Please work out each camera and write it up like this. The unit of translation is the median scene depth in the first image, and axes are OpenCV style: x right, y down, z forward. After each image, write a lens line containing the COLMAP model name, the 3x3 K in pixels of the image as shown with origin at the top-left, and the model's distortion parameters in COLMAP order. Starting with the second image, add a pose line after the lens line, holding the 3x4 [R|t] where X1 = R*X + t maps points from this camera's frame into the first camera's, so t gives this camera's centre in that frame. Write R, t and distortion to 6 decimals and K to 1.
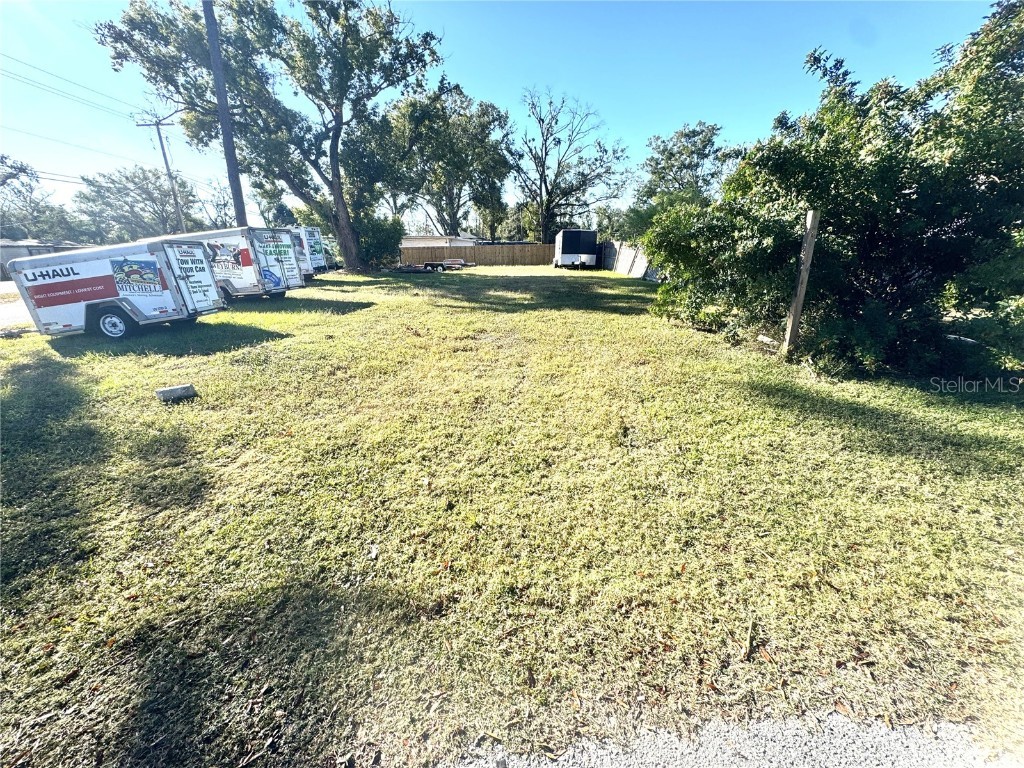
lens RADIAL K [[409.6, 0, 508.6], [0, 409.6, 383.8], [0, 0, 1]] dist [-0.000682, 0.000592]
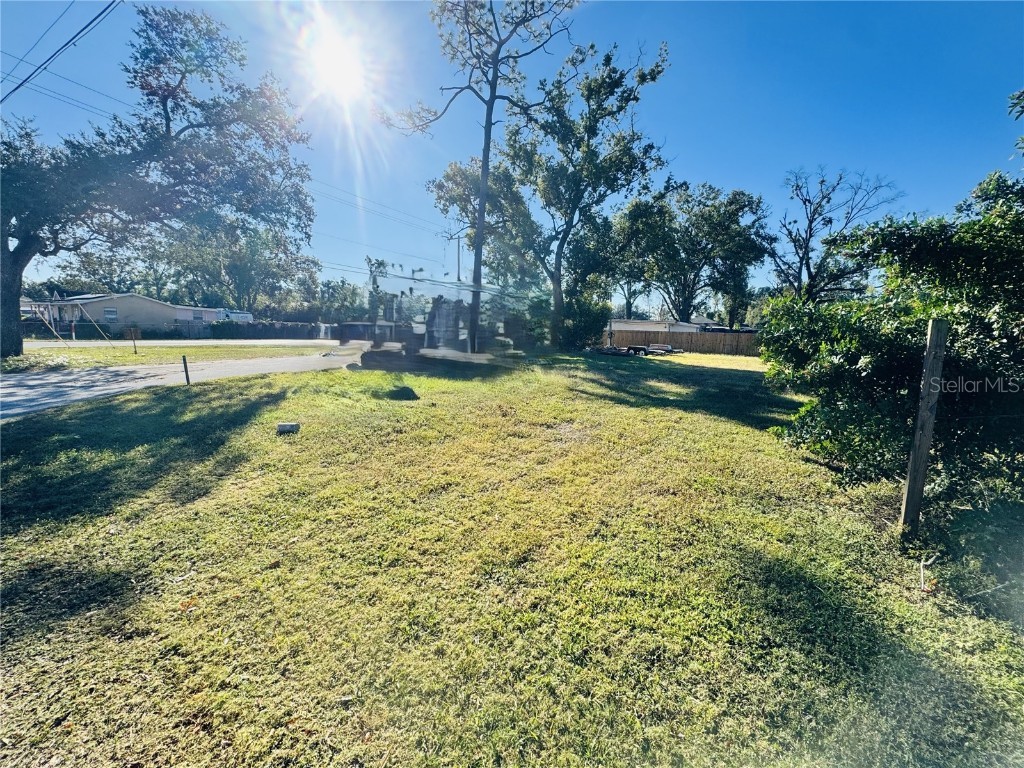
lens RADIAL K [[409.6, 0, 509.1], [0, 409.6, 383.6], [0, 0, 1]] dist [-0.000682, 0.000592]
pose [[0.839869, 0.116125, -0.530221, 0.109112], [-0.212131, 0.969380, -0.123708, -0.021799], [0.499620, 0.216375, 0.838786, 0.030764]]
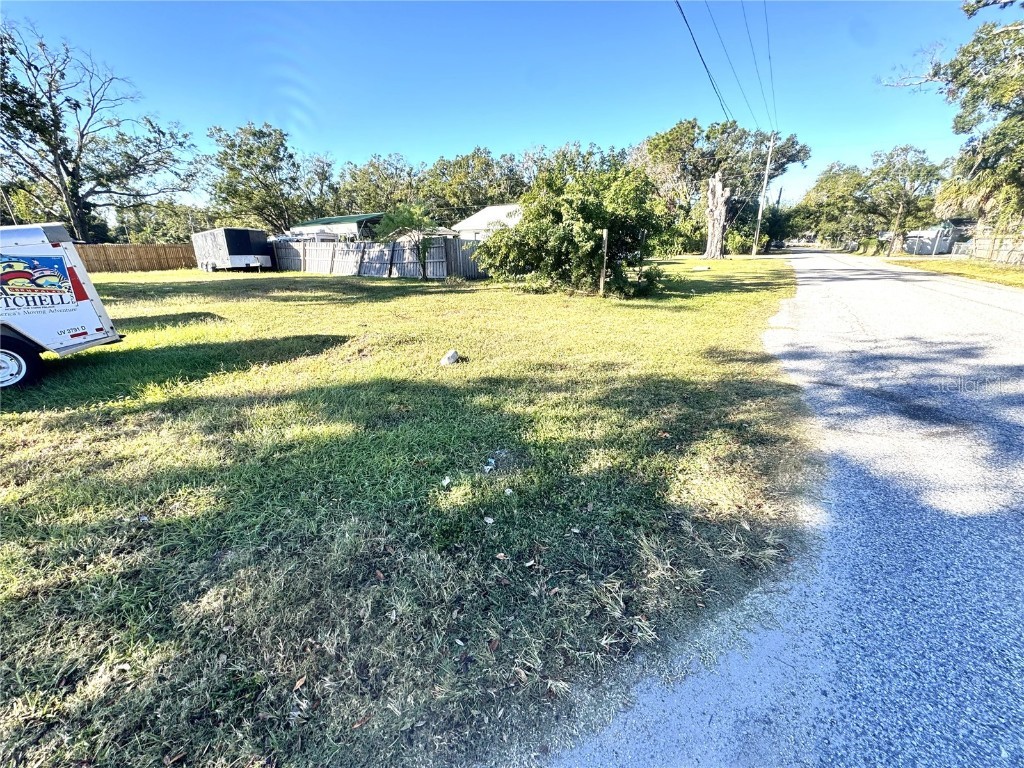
lens RADIAL K [[409.6, 0, 513.0], [0, 409.6, 385.3], [0, 0, 1]] dist [-0.000682, 0.000592]
pose [[0.567912, -0.255410, 0.782459, -0.280047], [0.259204, 0.957764, 0.124502, -0.000522], [-0.781210, 0.132110, 0.610129, 0.022053]]
